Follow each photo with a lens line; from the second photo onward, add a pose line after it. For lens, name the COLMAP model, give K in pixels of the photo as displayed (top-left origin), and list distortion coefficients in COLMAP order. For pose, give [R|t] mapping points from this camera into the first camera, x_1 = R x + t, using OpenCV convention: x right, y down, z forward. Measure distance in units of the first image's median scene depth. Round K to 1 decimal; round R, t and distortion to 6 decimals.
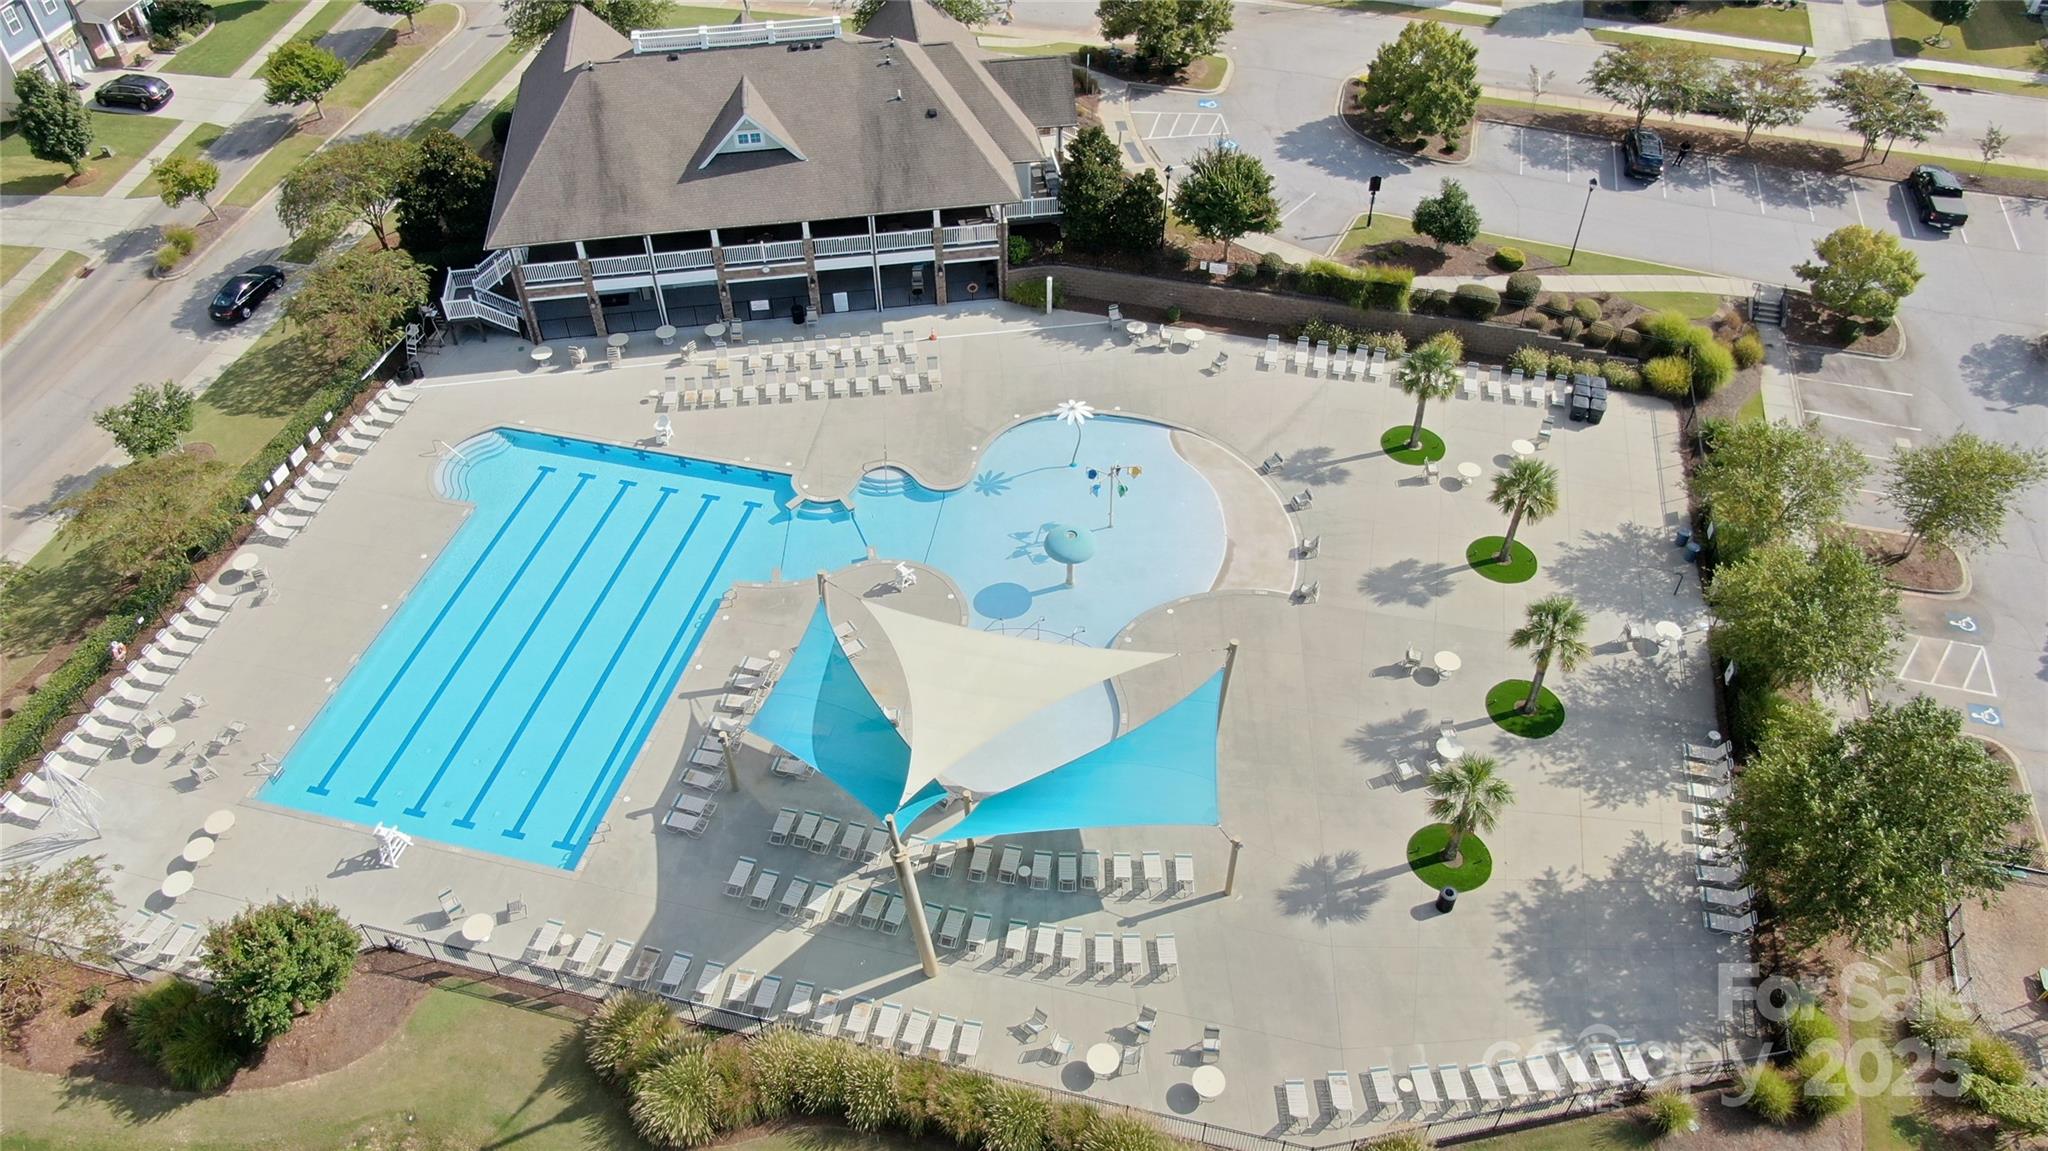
lens RADIAL K [[1458.2, 0, 1025.0], [0, 1458.2, 586.9], [0, 0, 1]] dist [-0.026676, 0.001960]
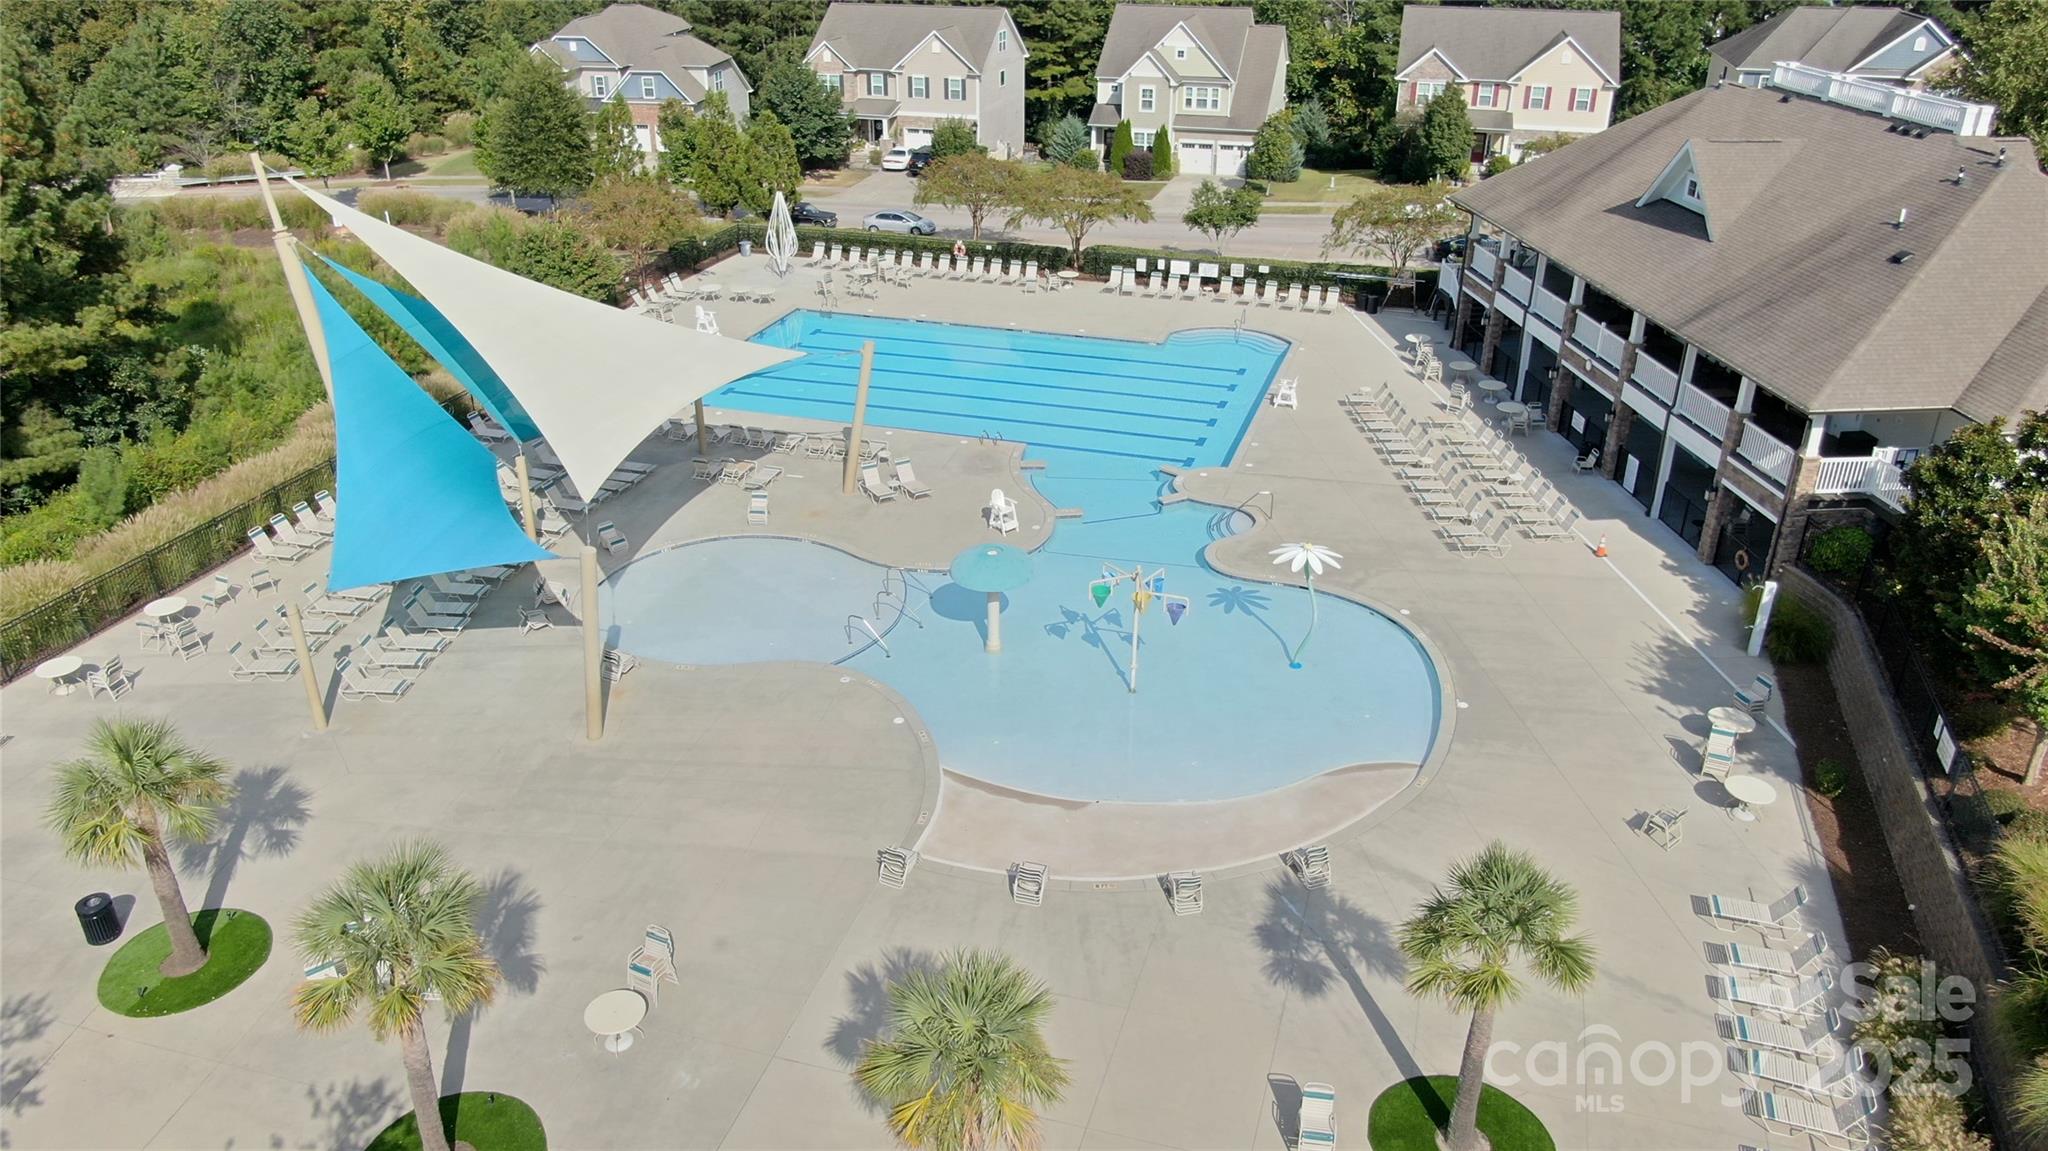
lens RADIAL K [[1458.2, 0, 1025.0], [0, 1458.2, 586.9], [0, 0, 1]] dist [-0.026676, 0.001960]
pose [[-0.059204, 0.453180, -0.889451, 0.479118], [-0.715152, 0.602388, 0.354523, -0.208636], [0.696457, 0.657081, 0.288429, 0.696914]]
